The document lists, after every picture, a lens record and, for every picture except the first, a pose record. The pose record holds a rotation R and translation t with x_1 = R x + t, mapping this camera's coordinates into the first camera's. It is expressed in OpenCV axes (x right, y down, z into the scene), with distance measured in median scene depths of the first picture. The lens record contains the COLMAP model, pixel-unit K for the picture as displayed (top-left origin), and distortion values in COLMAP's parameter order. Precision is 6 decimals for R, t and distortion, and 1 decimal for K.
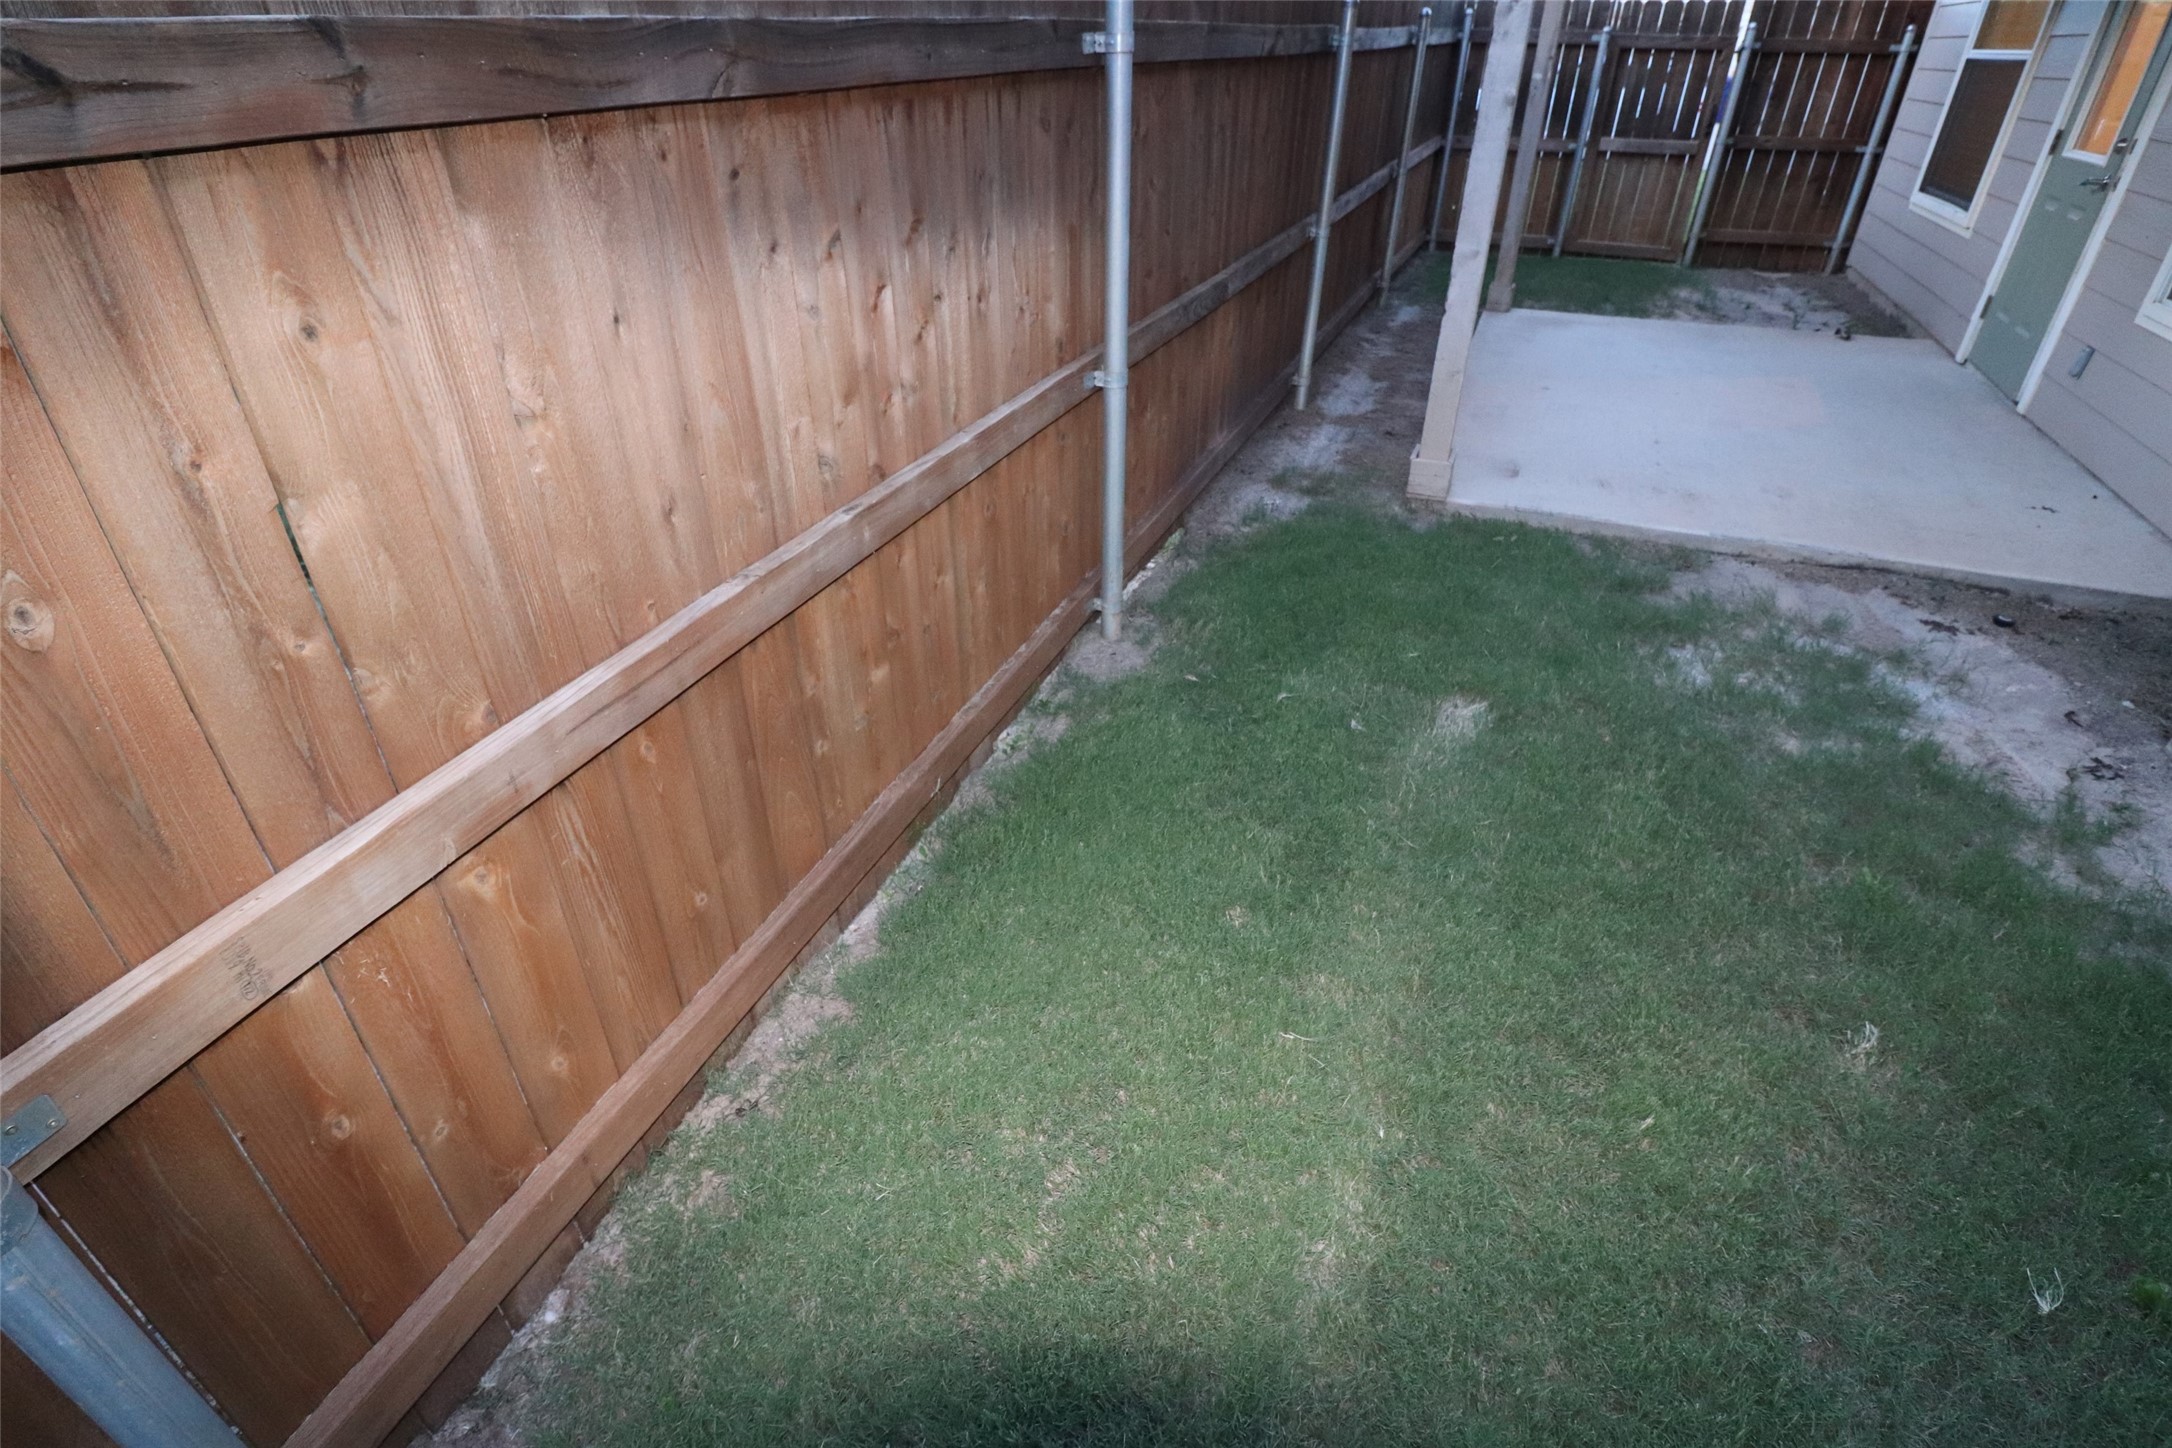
lens RADIAL K [[1067.8, 0, 1064.1], [0, 1067.8, 713.7], [0, 0, 1]] dist [-0.004115, -0.009013]
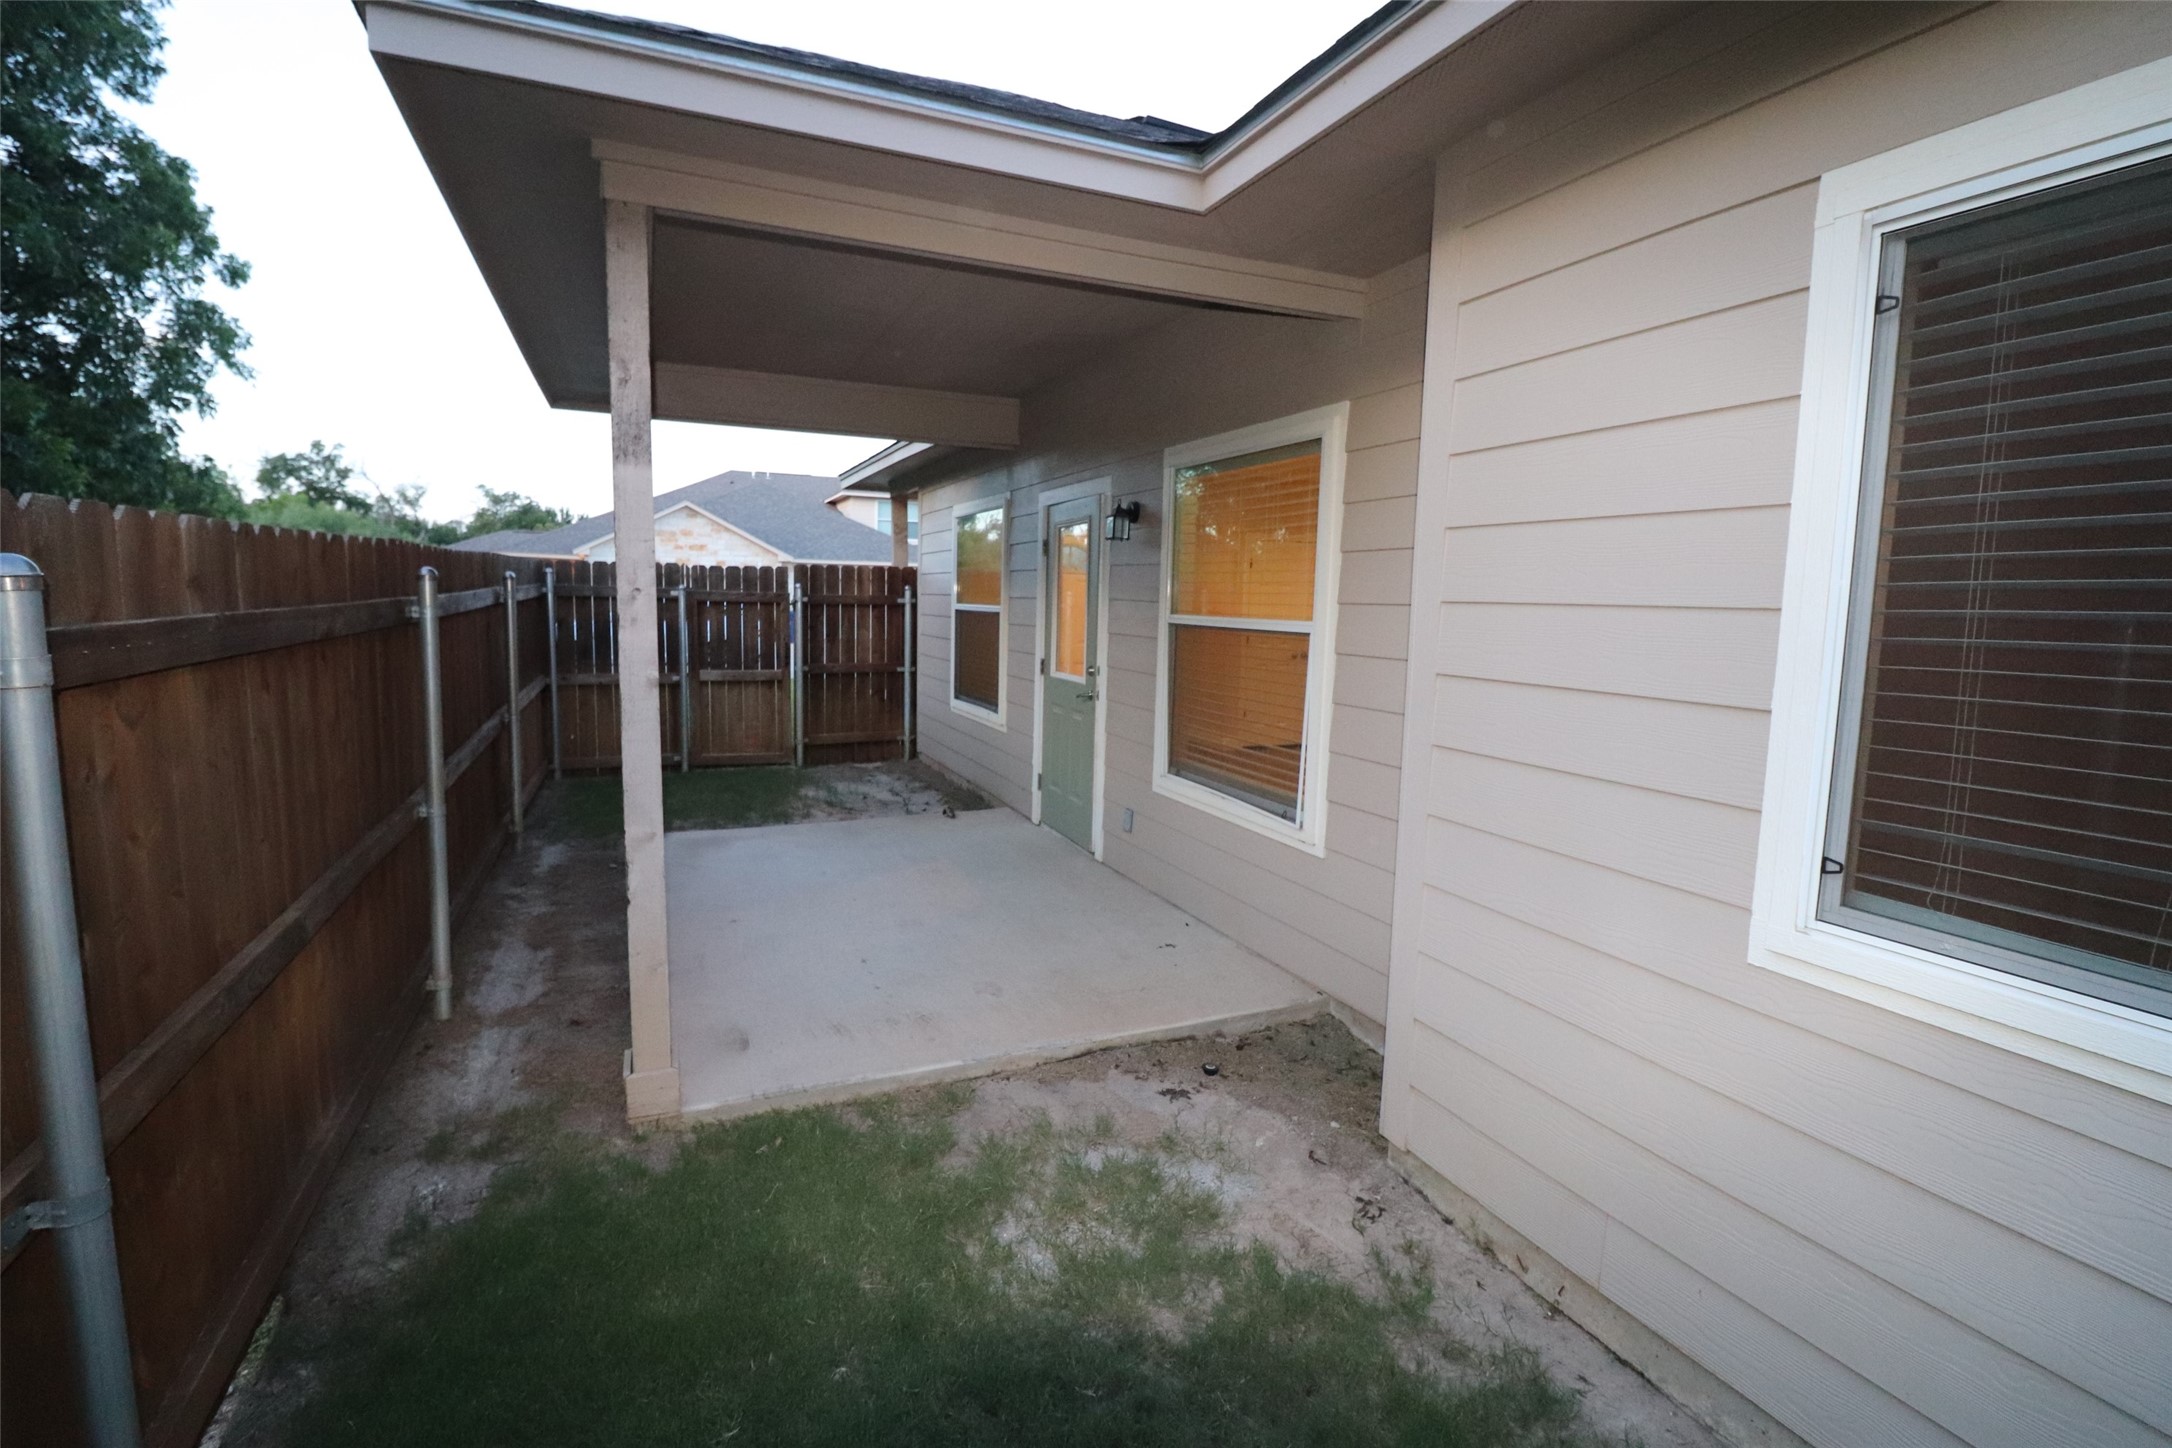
lens RADIAL K [[1011.6, 0, 1080.6], [0, 1011.6, 700.8], [0, 0, 1]] dist [-0.007582, -0.006953]
pose [[0.692501, -0.063307, 0.718633, 0.036342], [0.366272, 0.889057, -0.274633, -0.143633], [-0.621520, 0.453399, 0.638861, 0.169248]]
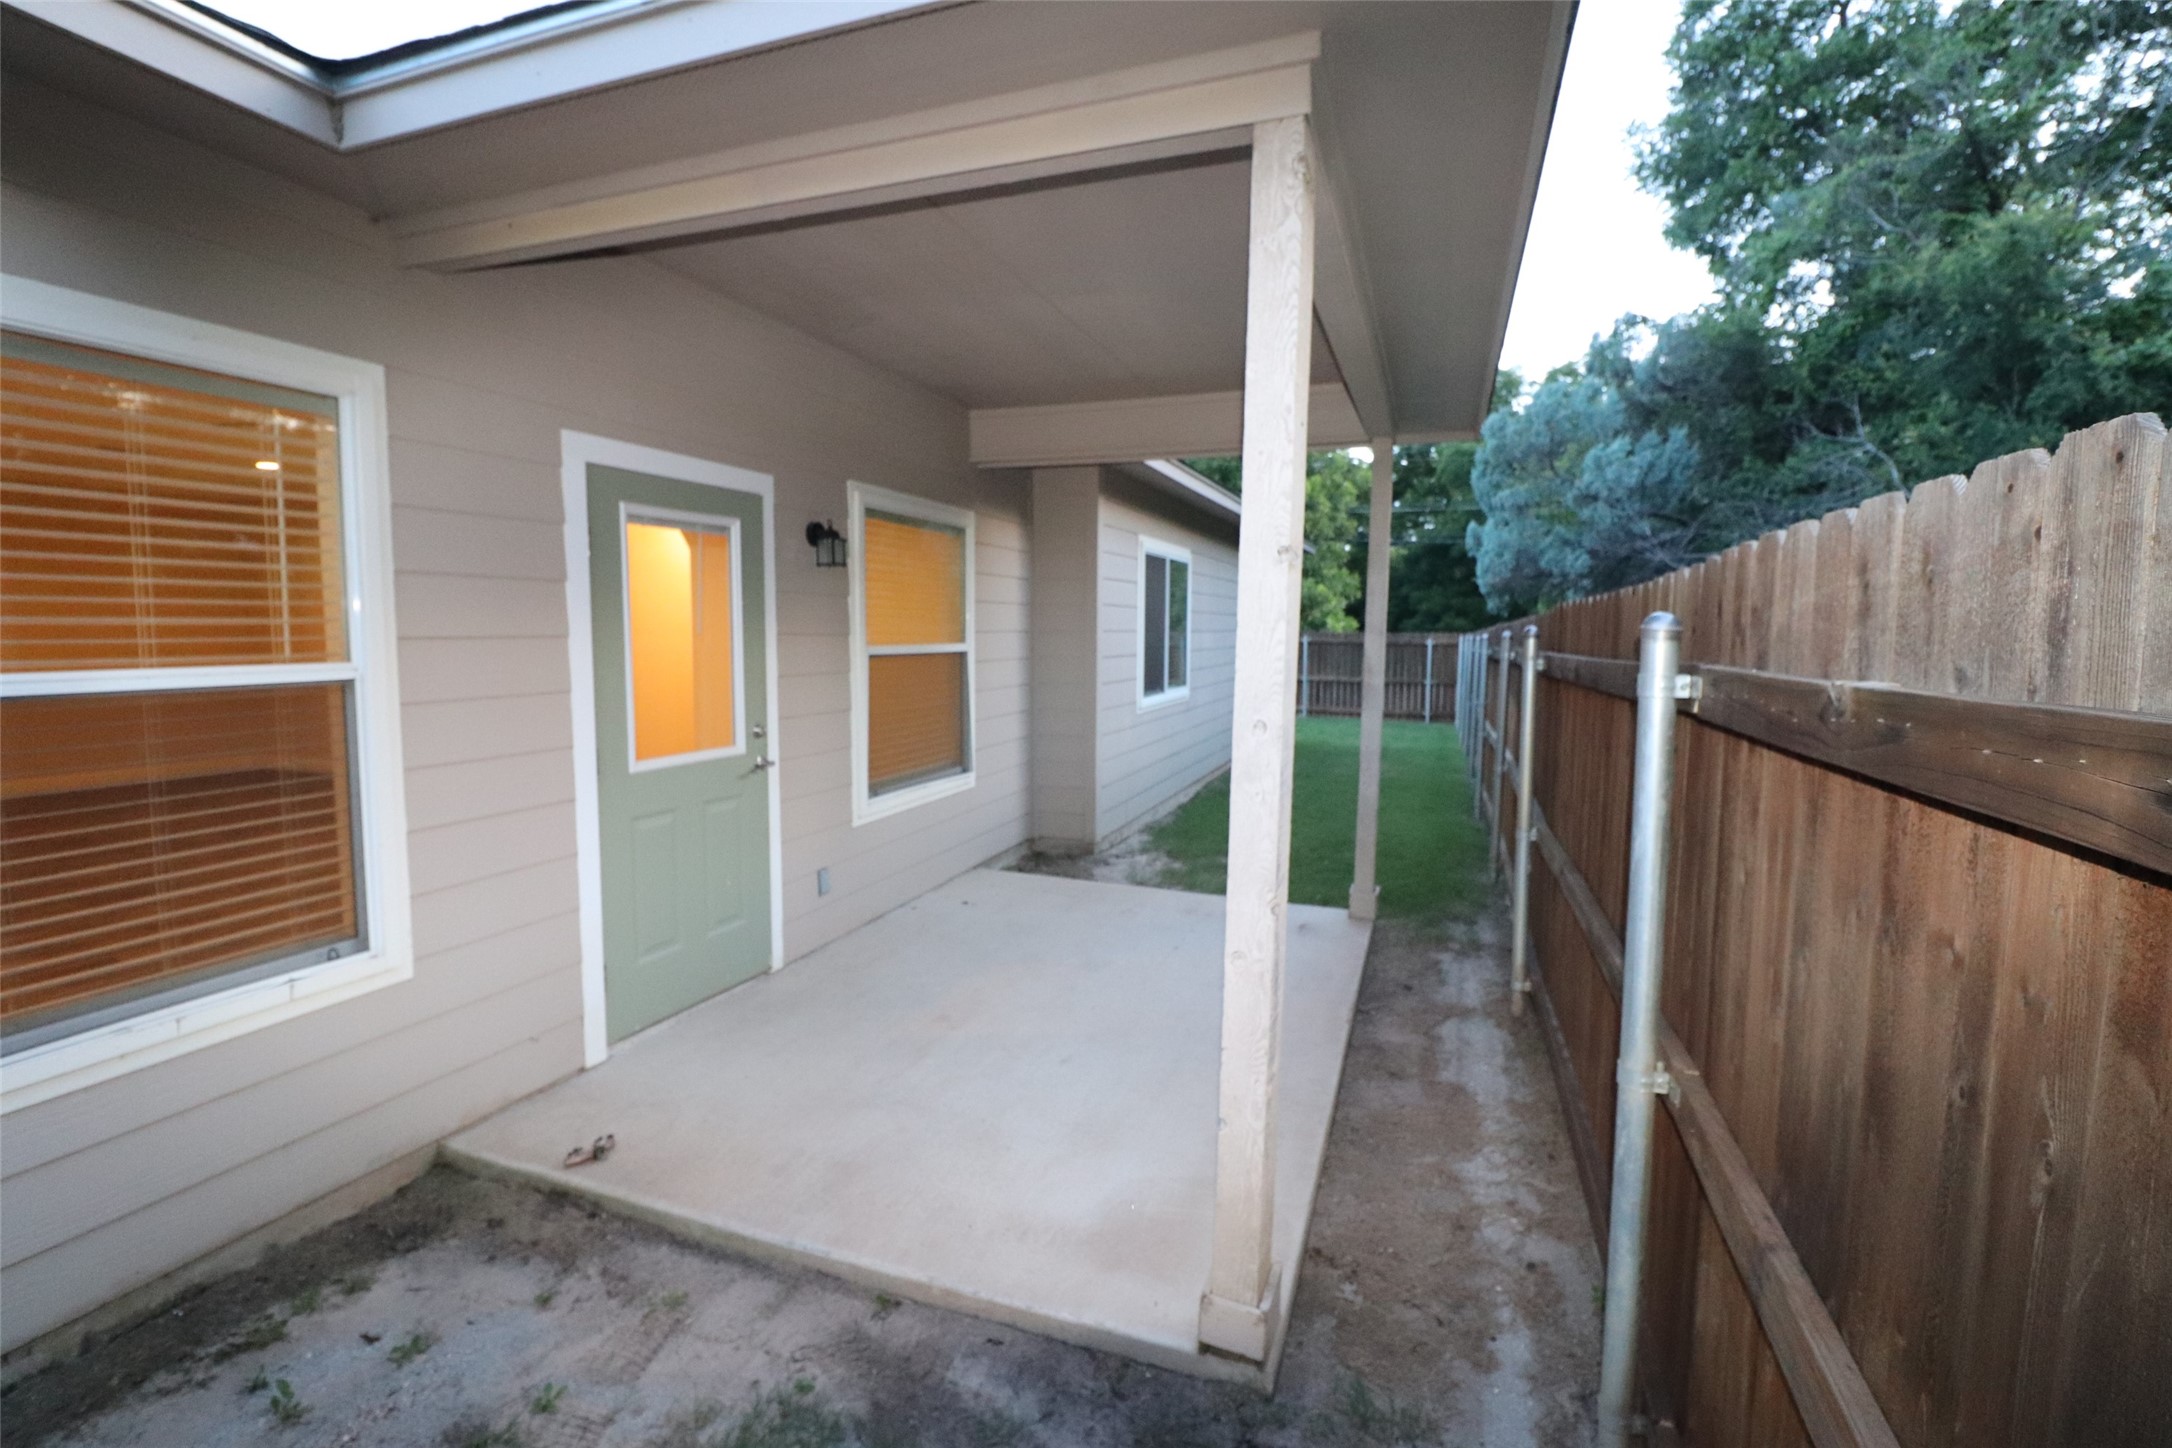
lens RADIAL K [[1011.6, 0, 1085.0], [0, 1011.6, 715.2], [0, 0, 1]] dist [-0.007582, -0.006953]
pose [[-0.998112, 0.000045, -0.061426, 0.747913], [-0.036867, 0.799417, 0.599644, -1.153158], [0.049132, 0.600777, -0.797906, 1.784647]]
